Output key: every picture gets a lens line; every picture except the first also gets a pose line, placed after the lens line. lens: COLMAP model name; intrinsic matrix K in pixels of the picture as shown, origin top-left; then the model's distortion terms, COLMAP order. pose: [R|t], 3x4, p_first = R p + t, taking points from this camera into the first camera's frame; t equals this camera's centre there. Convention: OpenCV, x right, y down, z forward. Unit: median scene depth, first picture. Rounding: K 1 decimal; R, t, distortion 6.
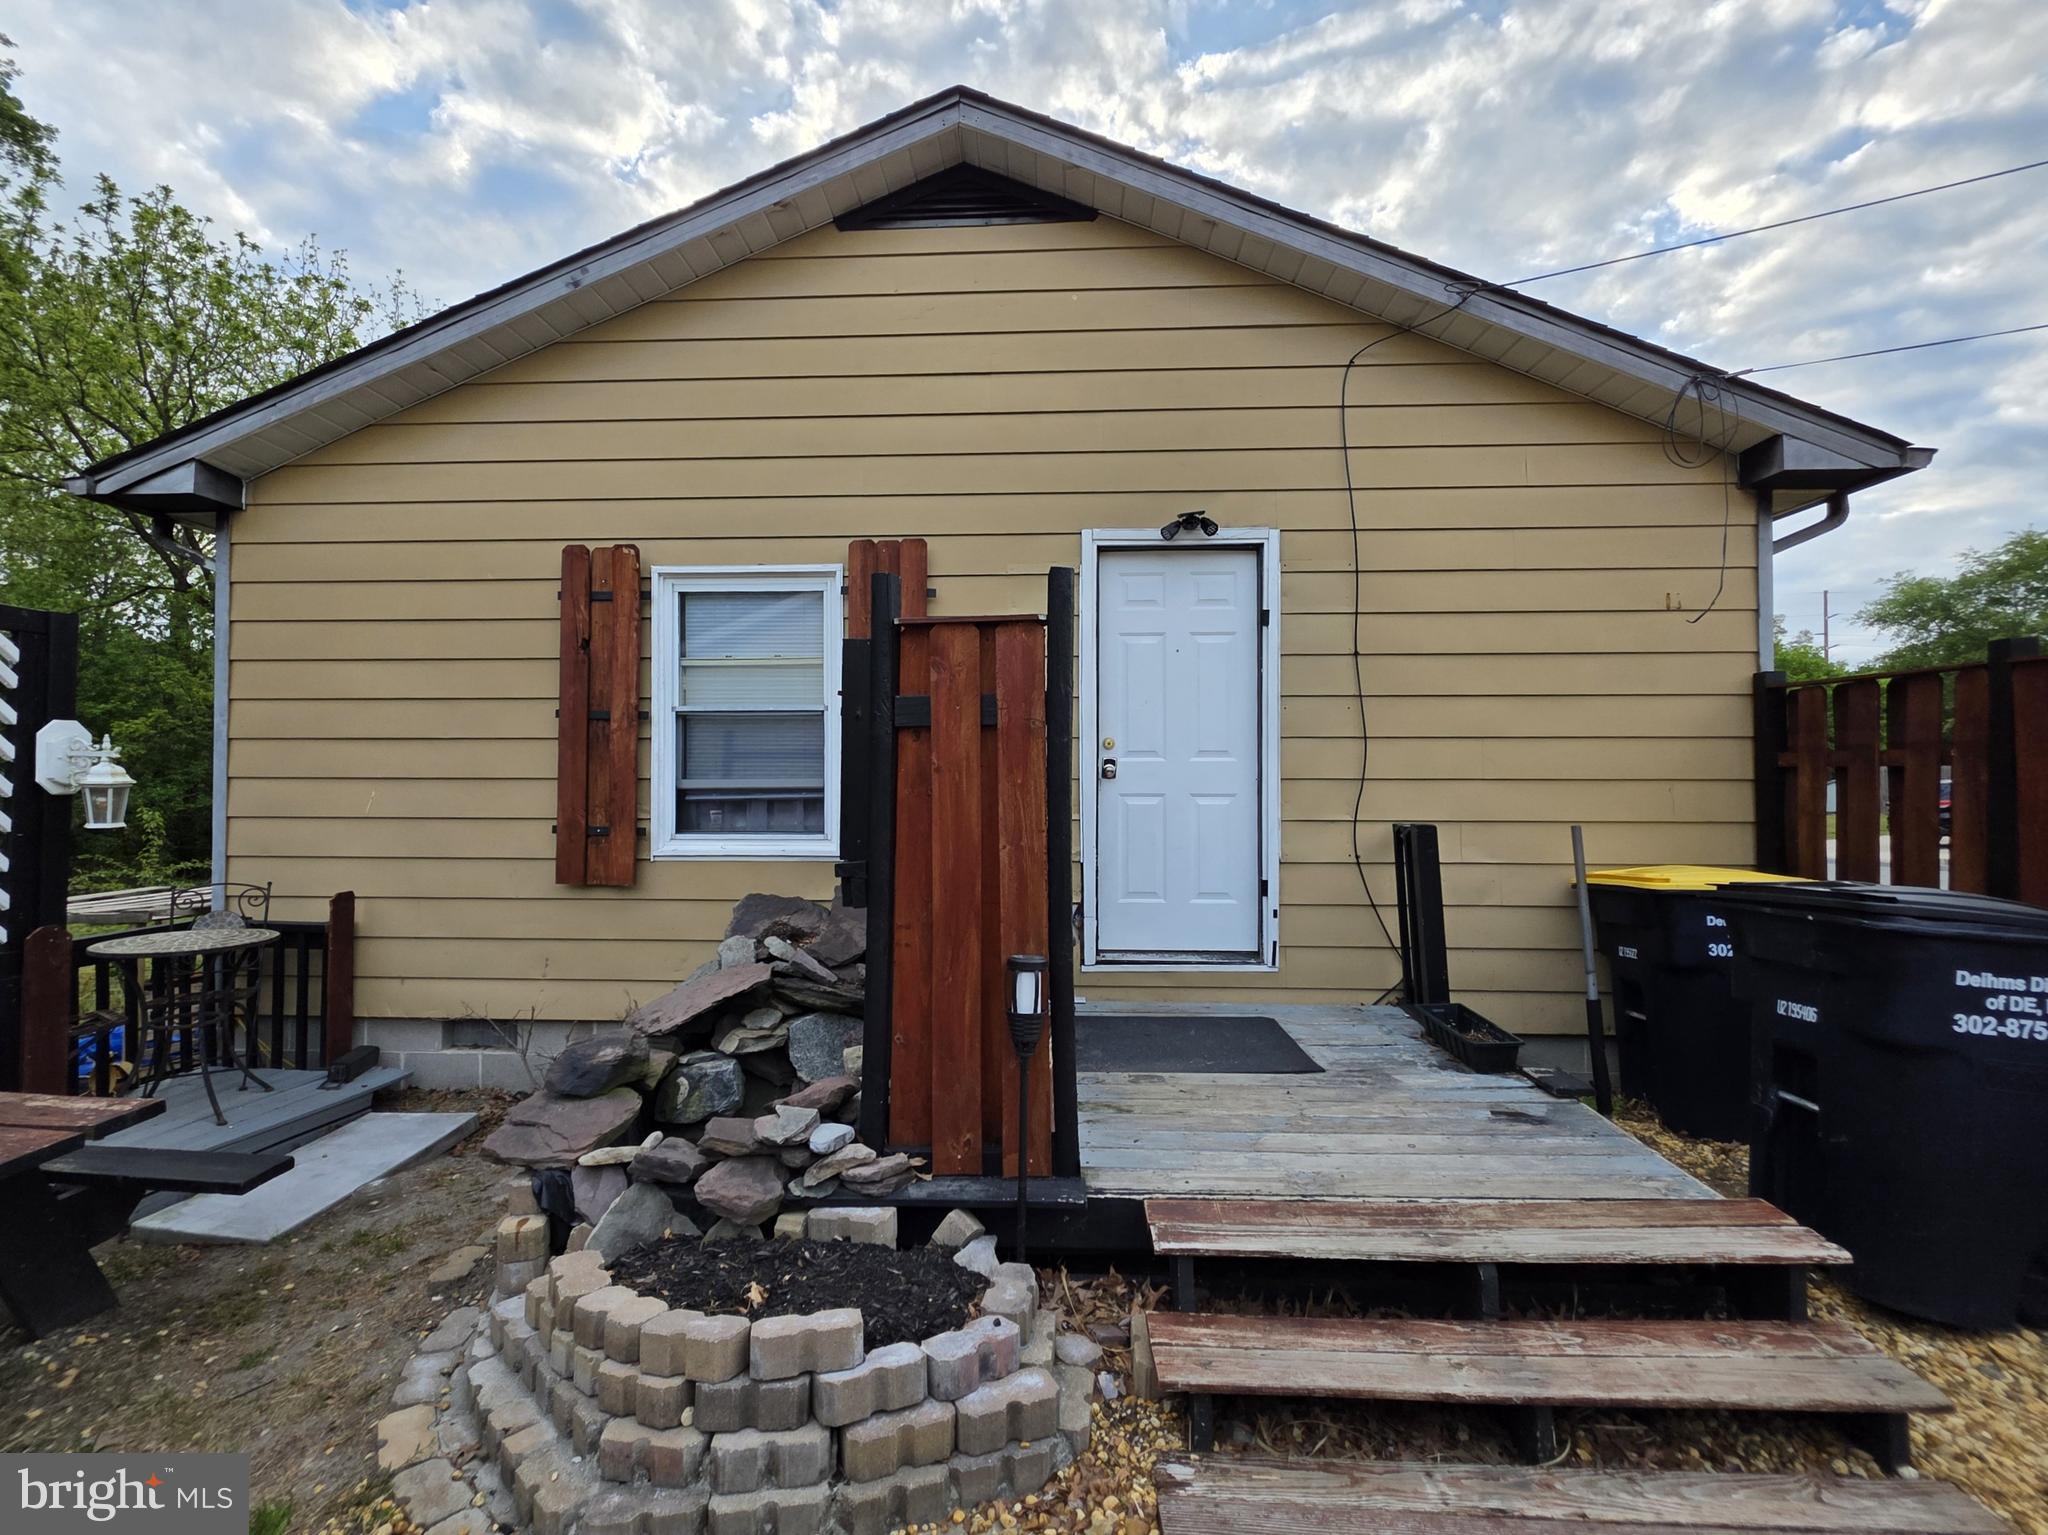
lens RADIAL K [[925.4, 0, 996.8], [0, 925.4, 758.1], [0, 0, 1]] dist [0.002275, 0.000173]
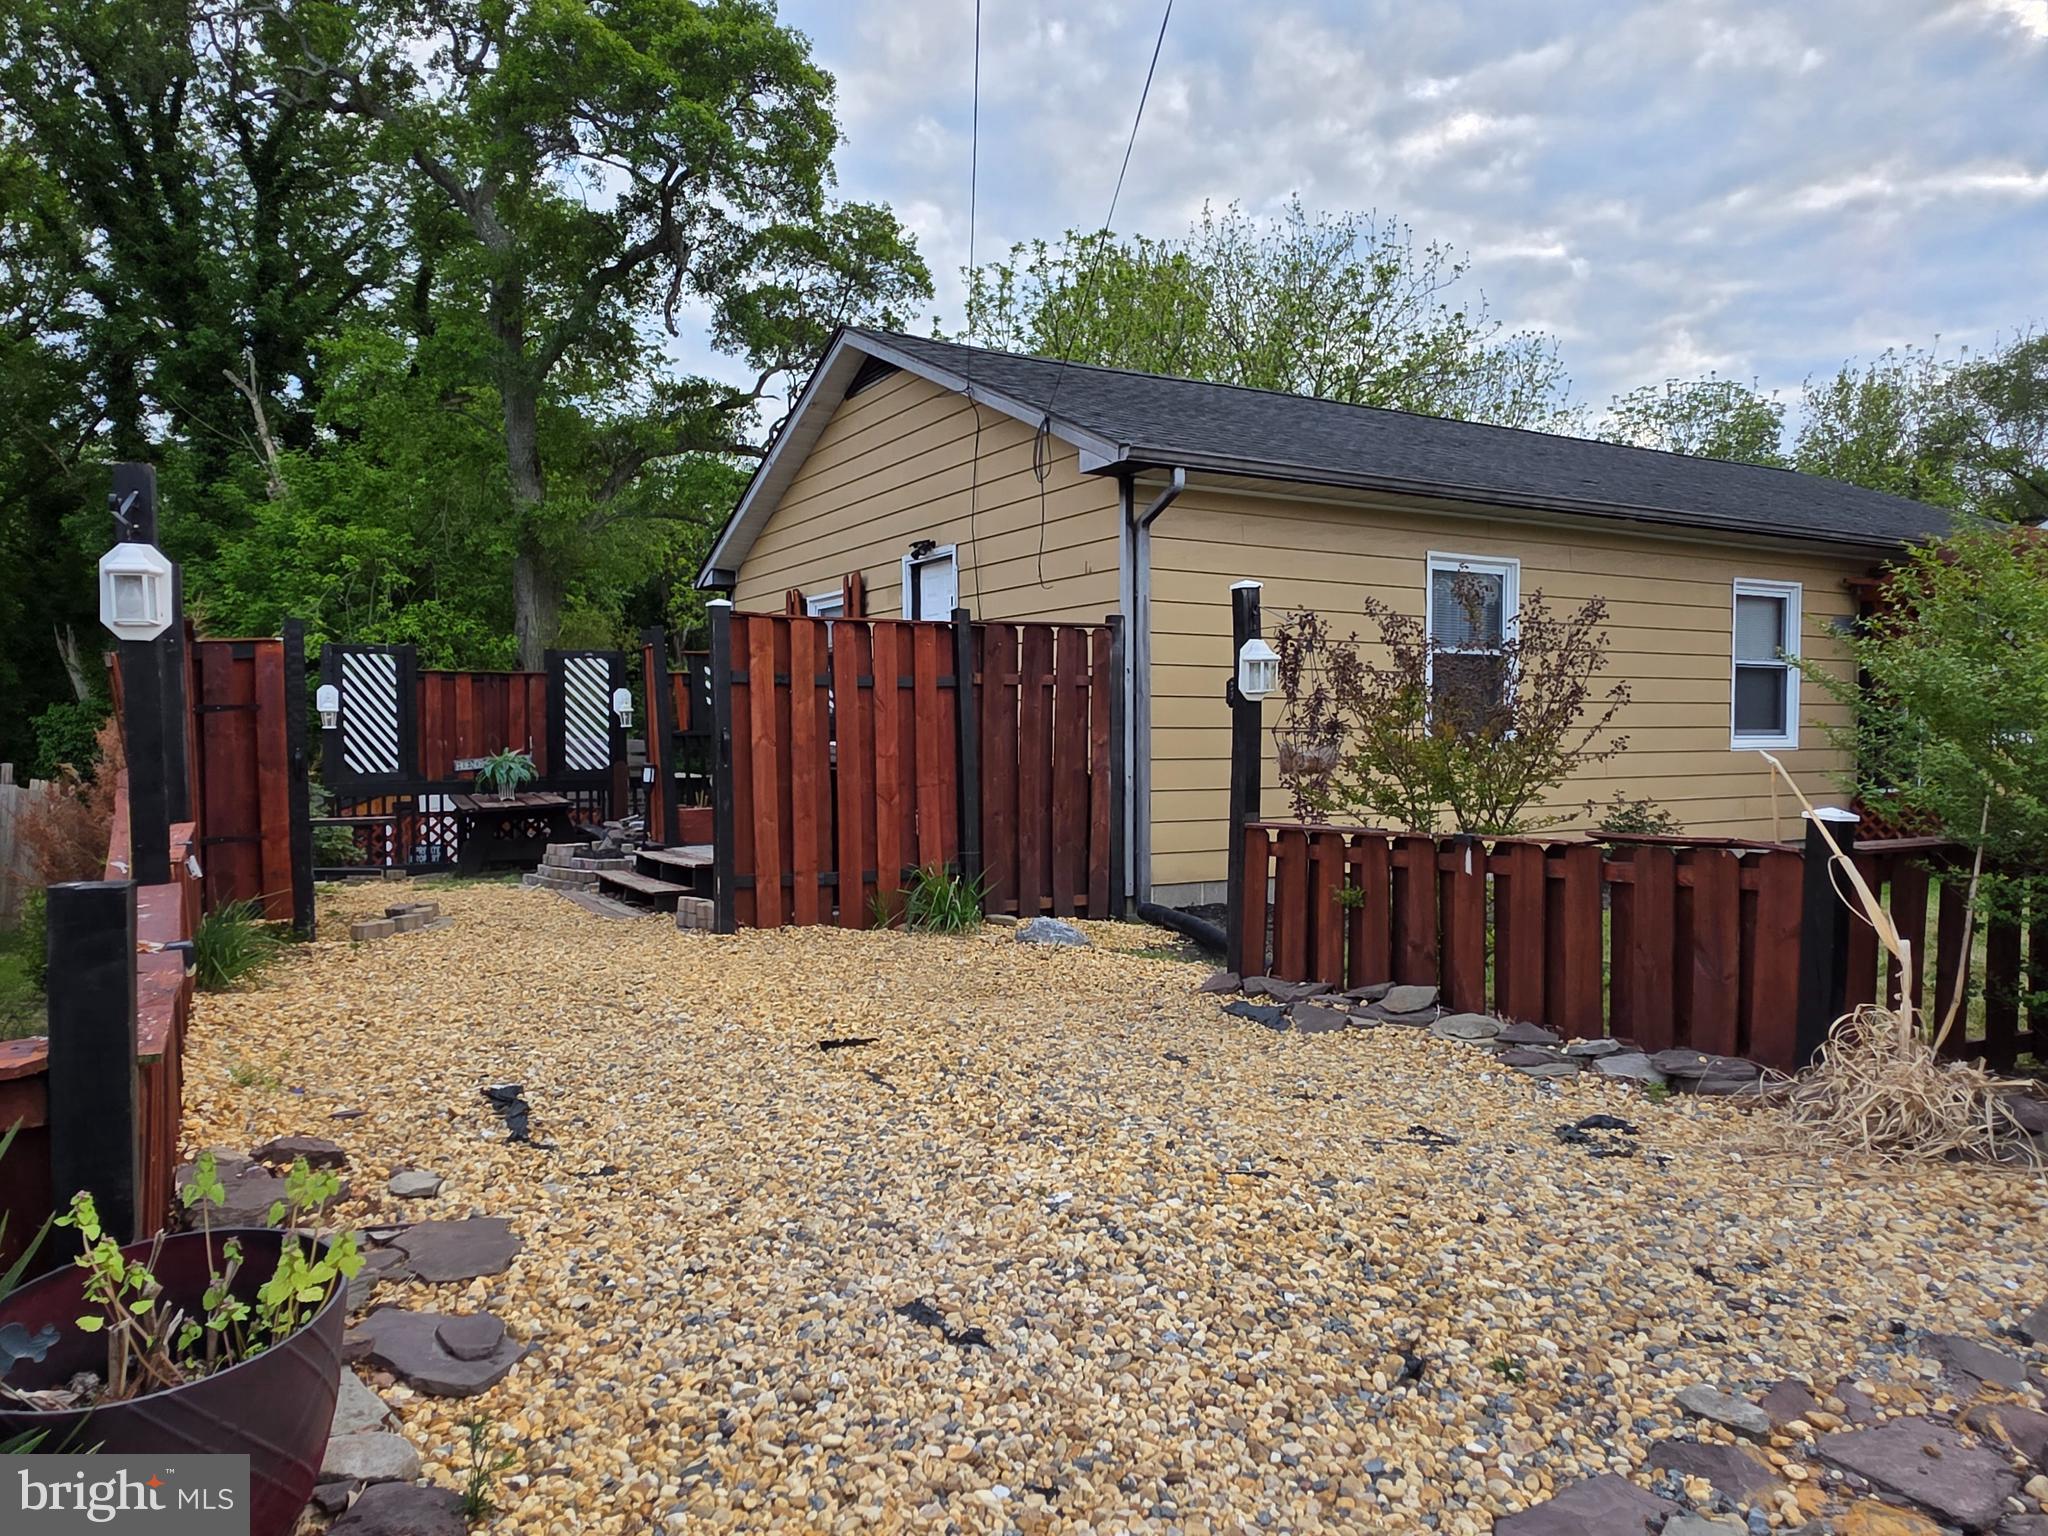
lens RADIAL K [[1384.4, 0, 1020.6], [0, 1384.4, 782.7], [0, 0, 1]] dist [0.004457, -0.000881]
pose [[0.543037, 0.029160, -0.839202, 2.361876], [0.018899, 0.998719, 0.046932, 0.051631], [0.839496, -0.041346, 0.541790, -0.206278]]
